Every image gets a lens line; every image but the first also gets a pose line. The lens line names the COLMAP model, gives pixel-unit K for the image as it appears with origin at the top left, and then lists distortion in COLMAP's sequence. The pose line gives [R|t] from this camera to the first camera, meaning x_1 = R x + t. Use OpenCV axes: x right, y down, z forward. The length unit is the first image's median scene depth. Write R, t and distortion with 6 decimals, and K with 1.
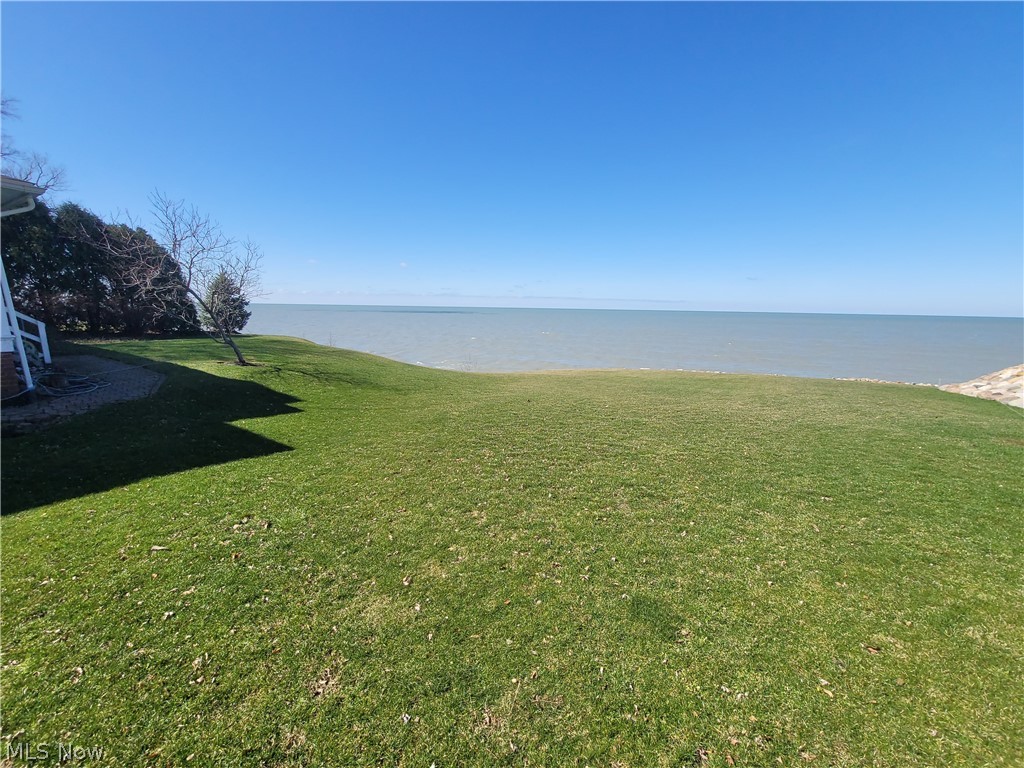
lens RADIAL K [[414.8, 0, 511.0], [0, 414.8, 384.2], [0, 0, 1]] dist [-0.001546, -0.000202]
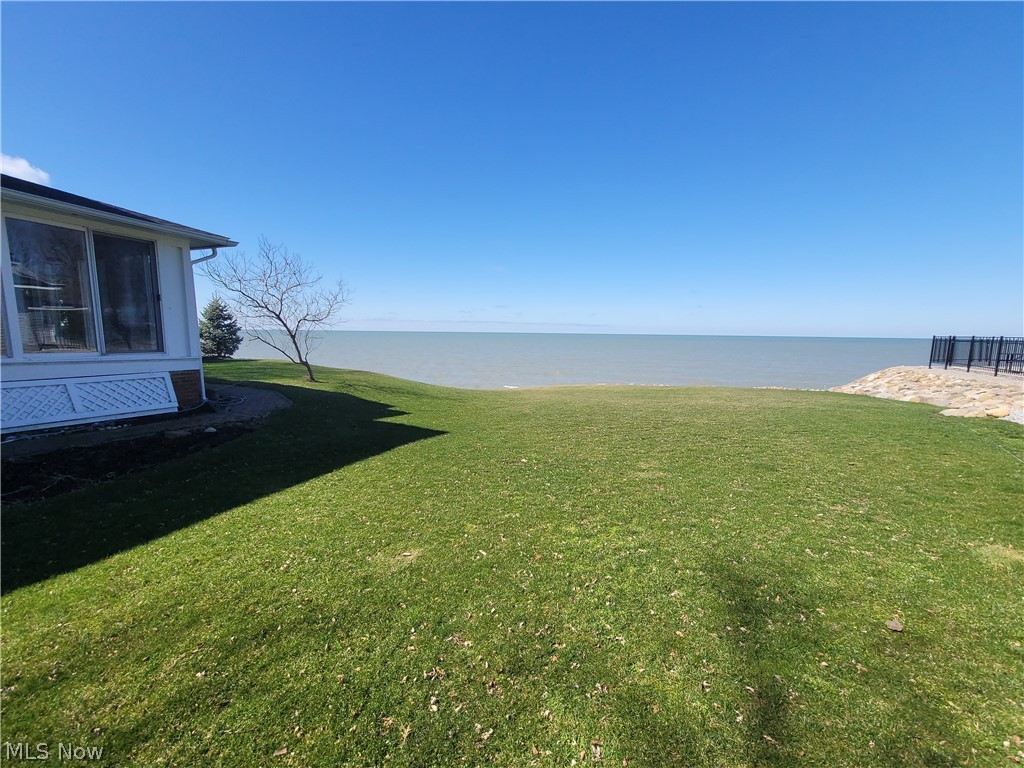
lens RADIAL K [[414.8, 0, 511.0], [0, 414.8, 384.2], [0, 0, 1]] dist [-0.001546, -0.000202]
pose [[0.985629, -0.026432, 0.166845, -0.329839], [0.035745, 0.997951, -0.053069, 0.043005], [-0.165100, 0.058270, 0.984554, -0.245718]]
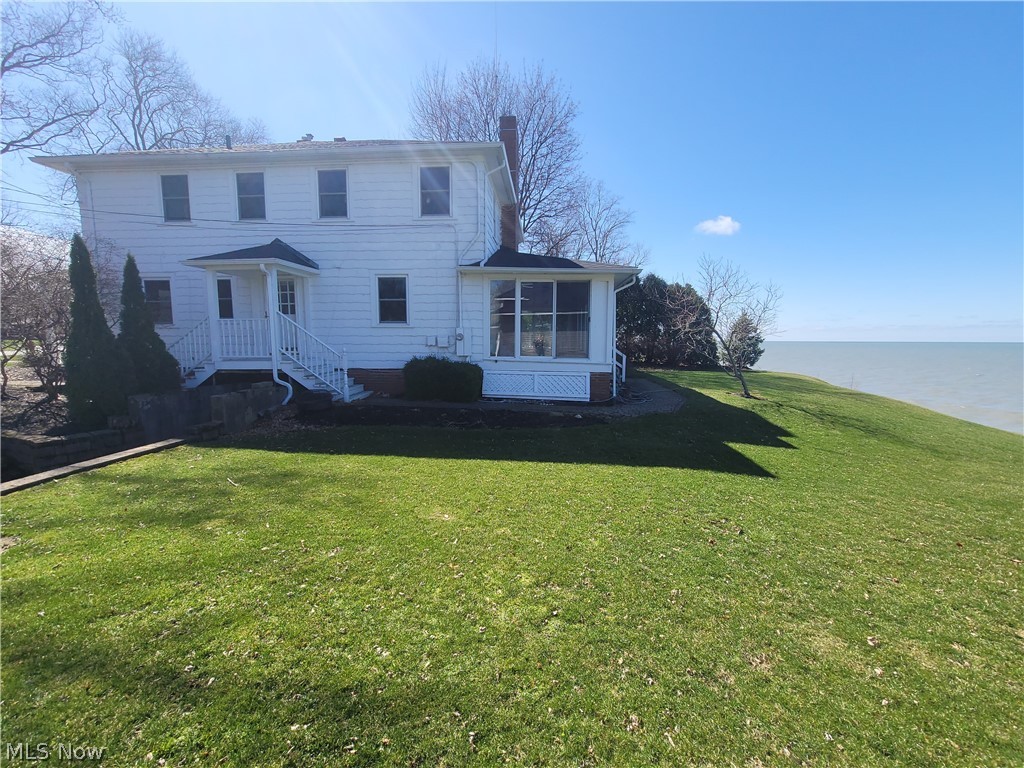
lens RADIAL K [[414.8, 0, 511.0], [0, 414.8, 384.2], [0, 0, 1]] dist [-0.001546, -0.000202]
pose [[0.450498, 0.078693, -0.889302, 0.041834], [-0.157404, 0.987505, 0.007646, 0.010166], [0.878792, 0.136536, 0.457256, -0.050036]]
